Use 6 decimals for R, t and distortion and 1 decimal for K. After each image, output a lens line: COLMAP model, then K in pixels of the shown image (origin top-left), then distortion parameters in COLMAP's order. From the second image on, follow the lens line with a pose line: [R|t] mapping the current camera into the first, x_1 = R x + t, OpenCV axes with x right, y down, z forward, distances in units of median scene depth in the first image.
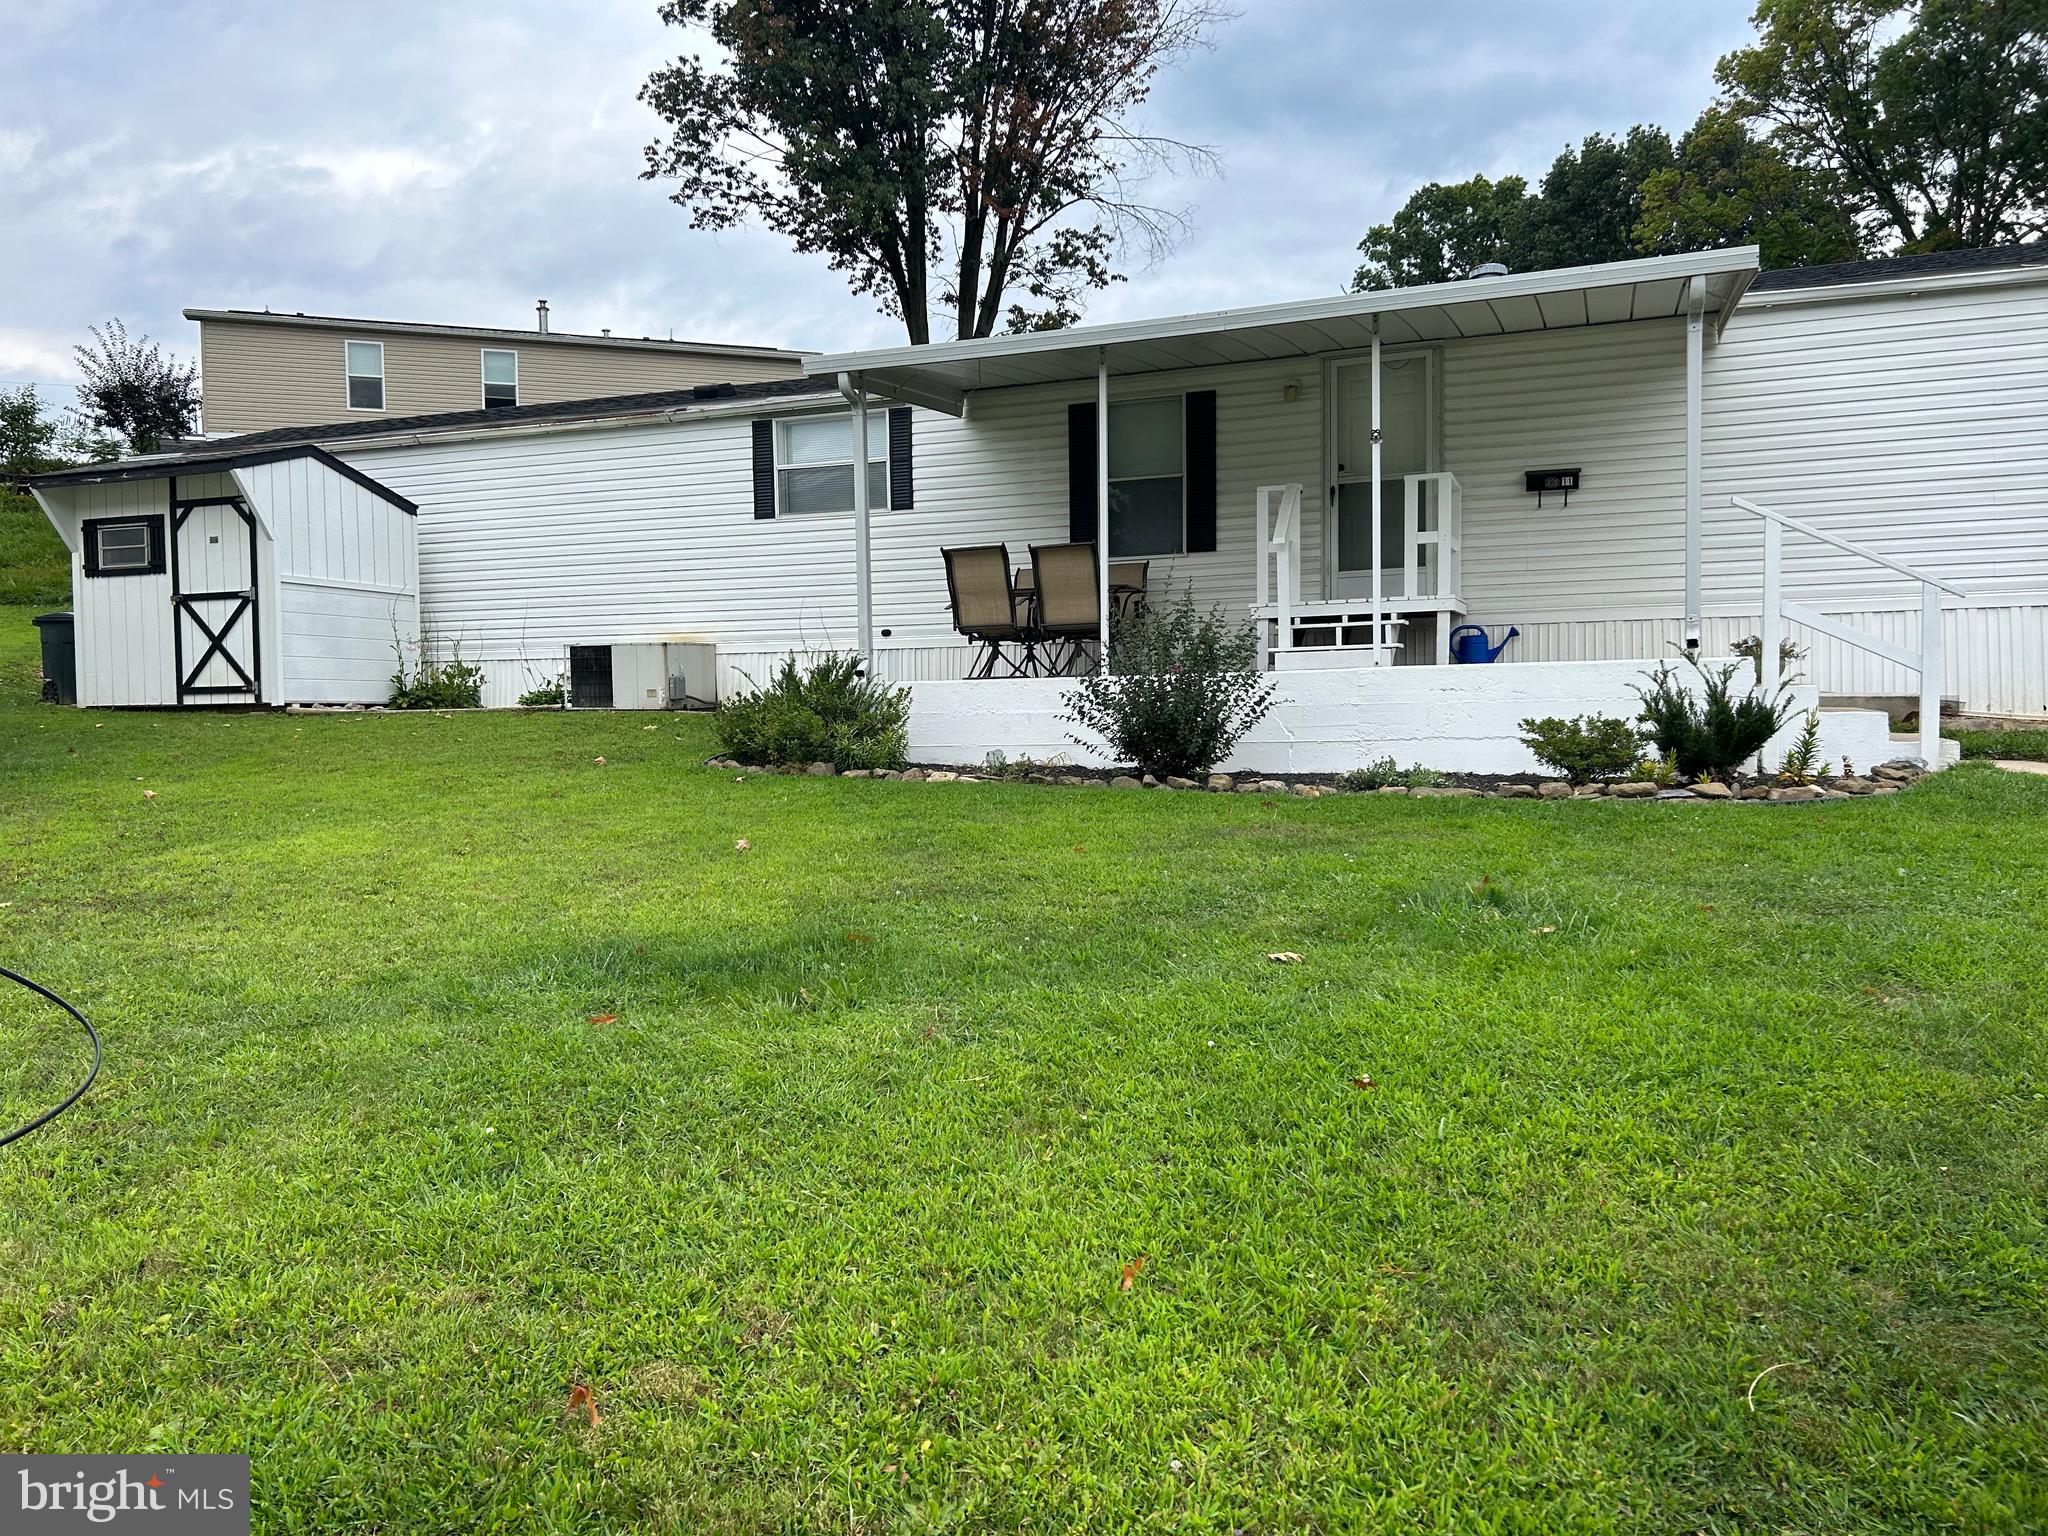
lens RADIAL K [[1532.6, 0, 1007.0], [0, 1532.6, 766.4], [0, 0, 1]] dist [0.072287, -0.085648]
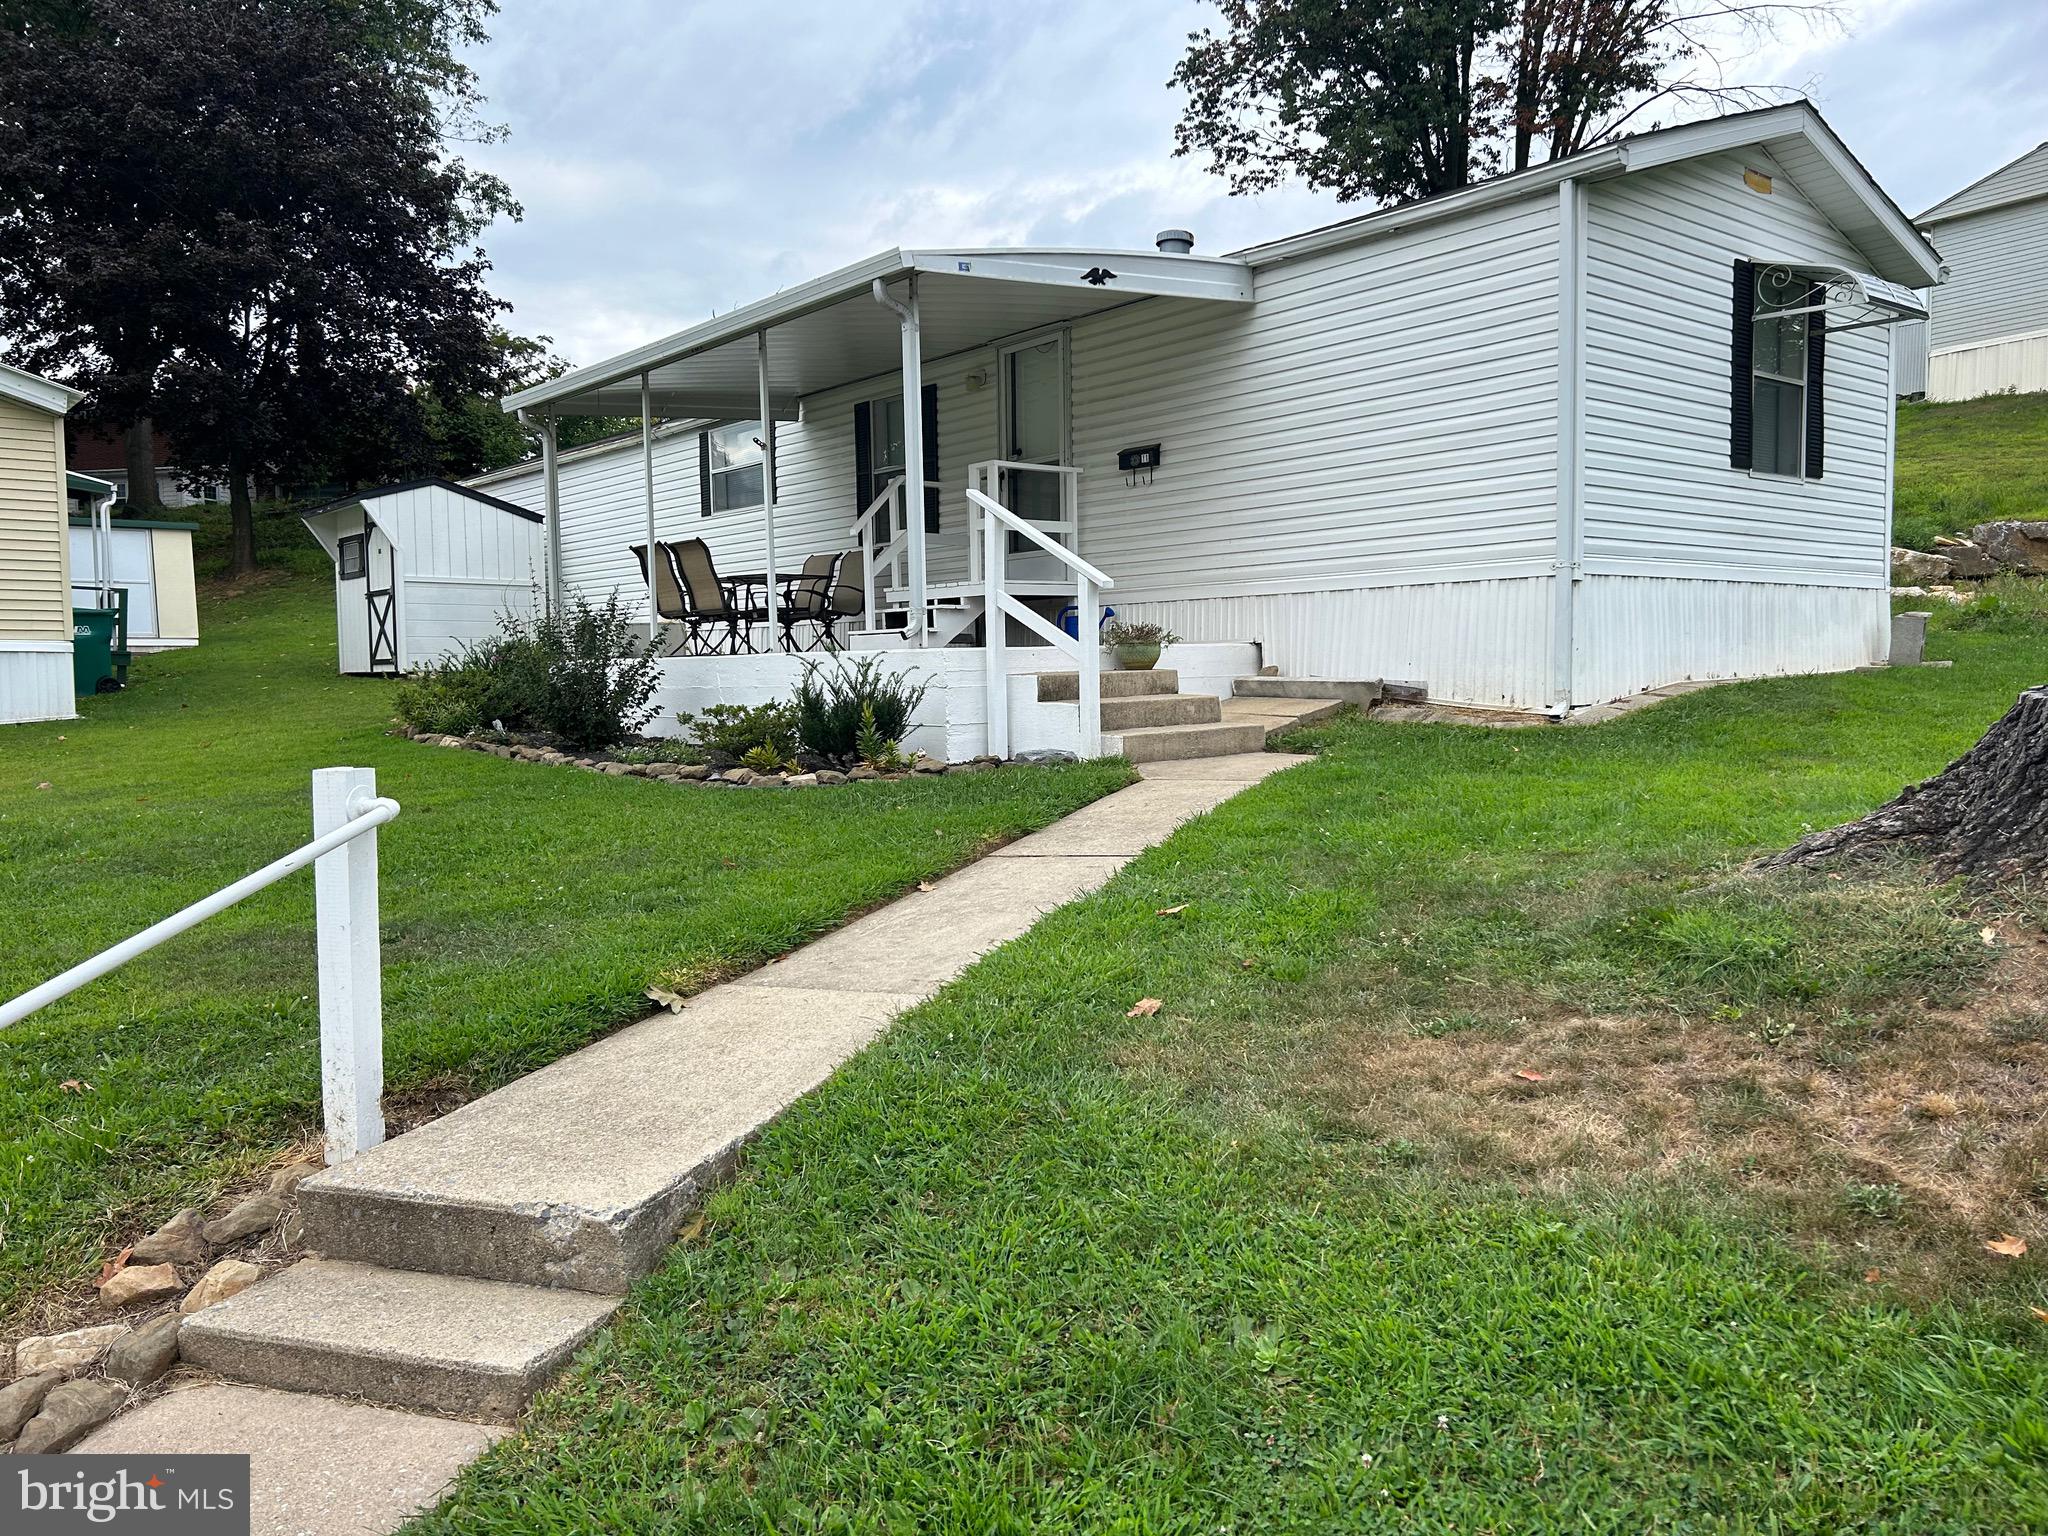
lens RADIAL K [[1531.5, 0, 1036.4], [0, 1531.5, 776.7], [0, 0, 1]] dist [0.076528, -0.088142]
pose [[0.873111, 0.038459, -0.486002, 0.646269], [-0.018617, 0.998787, 0.045591, -0.020496], [0.487165, -0.030758, 0.872768, 0.086334]]
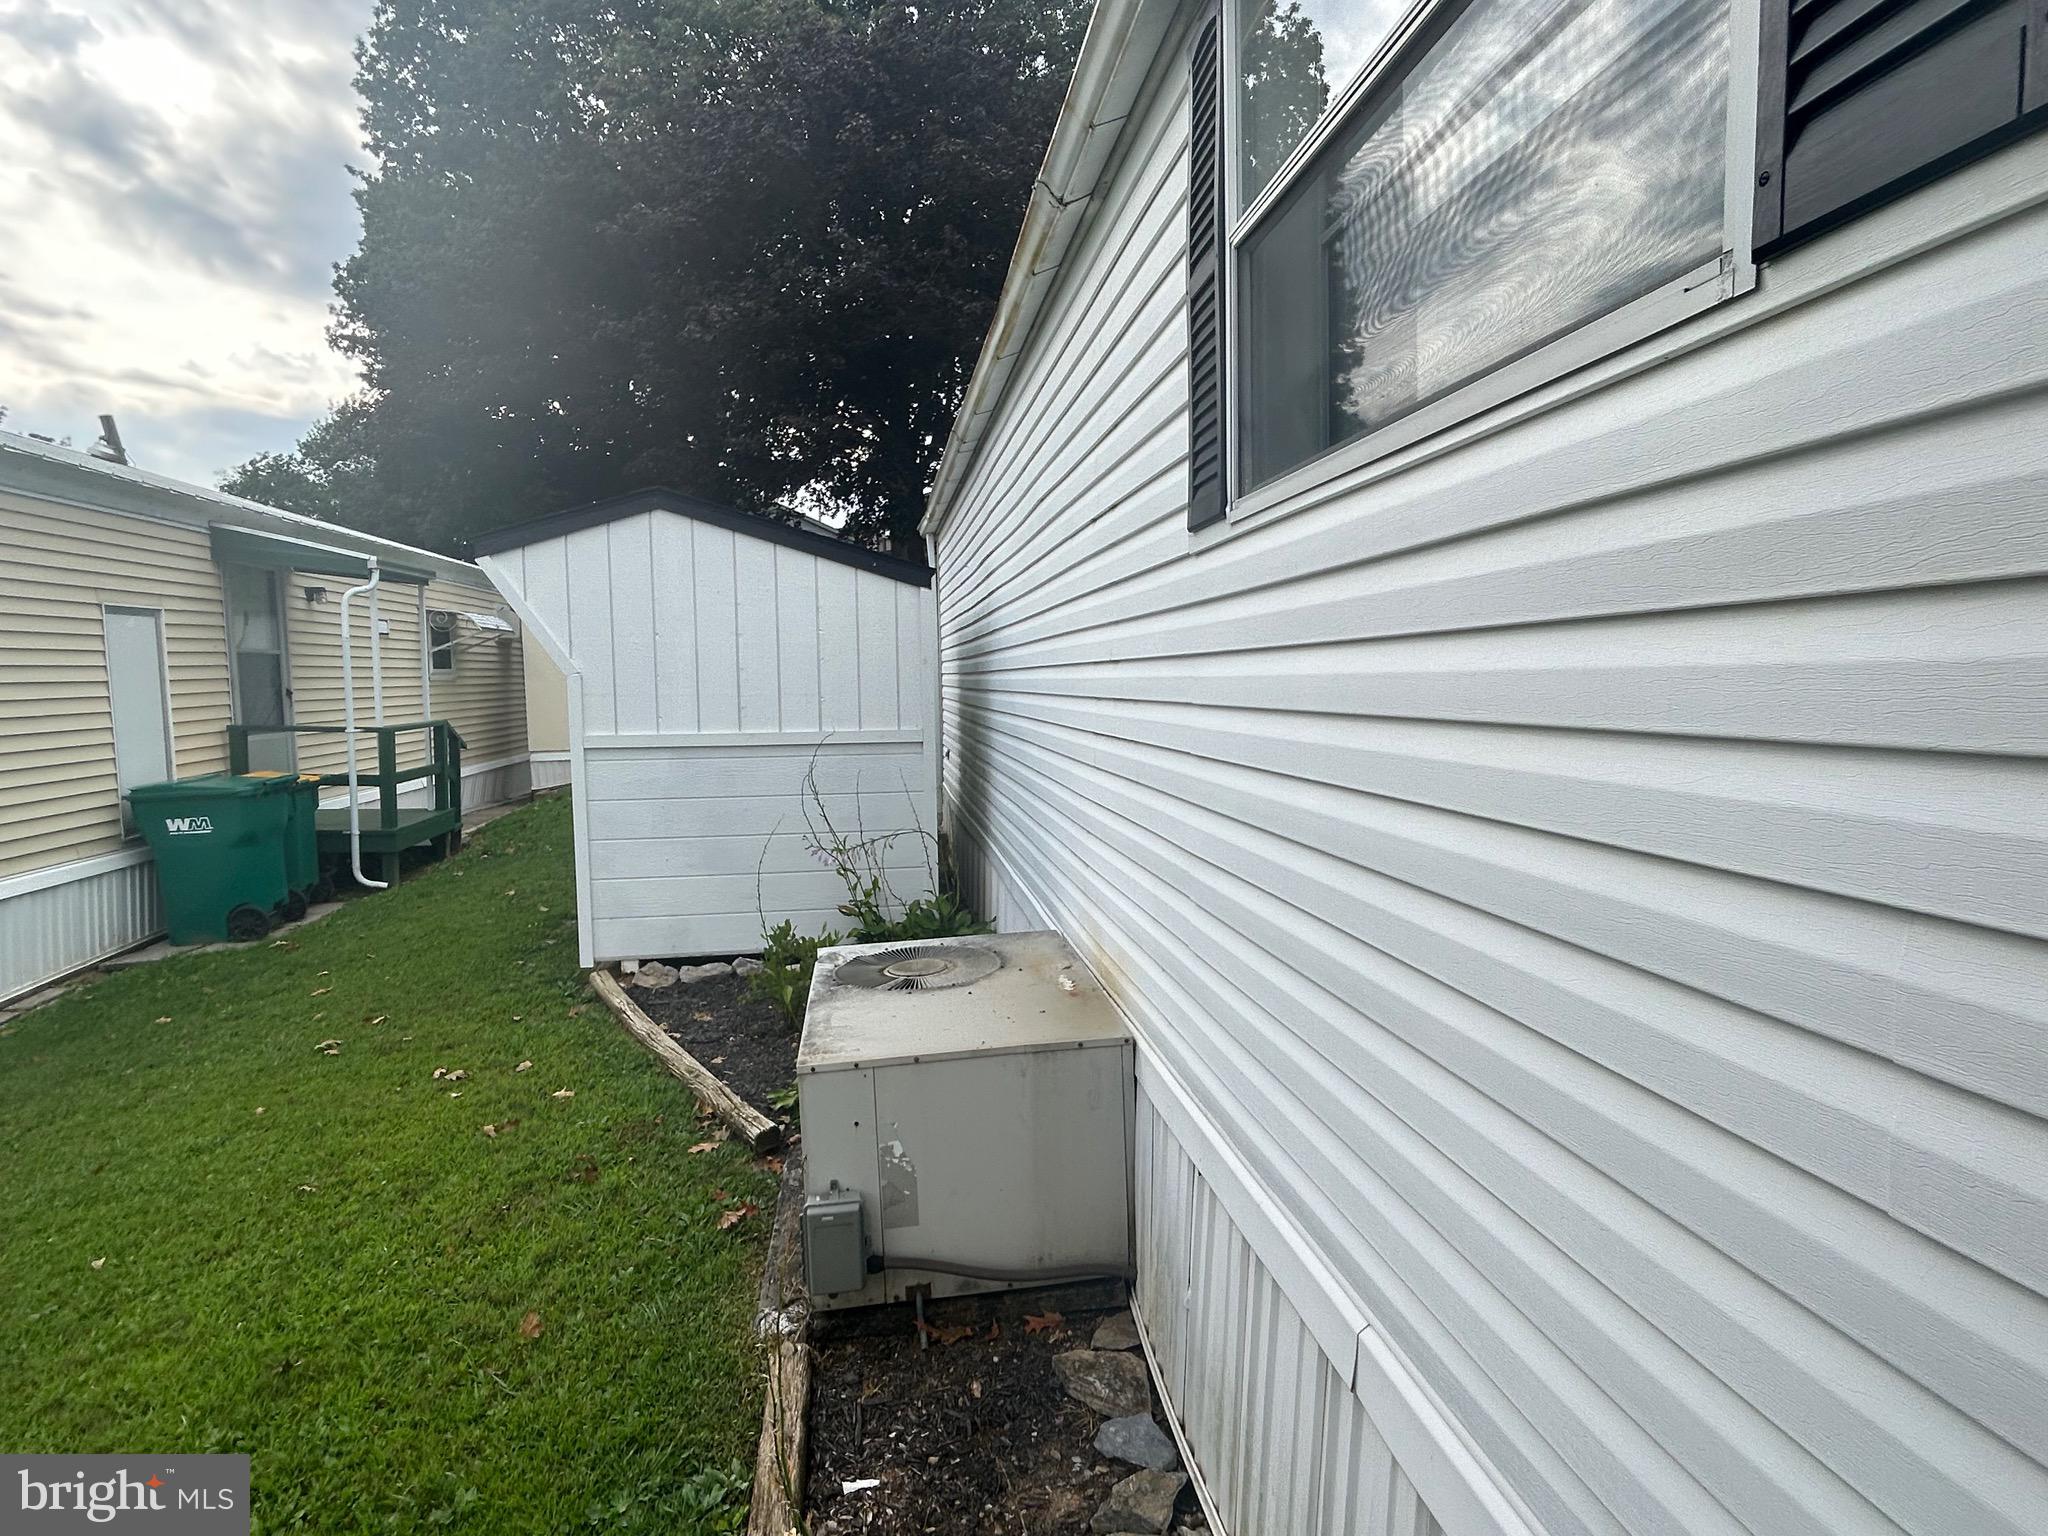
lens RADIAL K [[1136.8, 0, 1027.3], [0, 1136.8, 762.0], [0, 0, 1]] dist [-0.003649, -0.001472]
pose [[0.487777, 0.070956, -0.870080, -0.036766], [-0.019685, 0.997332, 0.070298, -0.140714], [0.872746, -0.017162, 0.487873, 0.906608]]
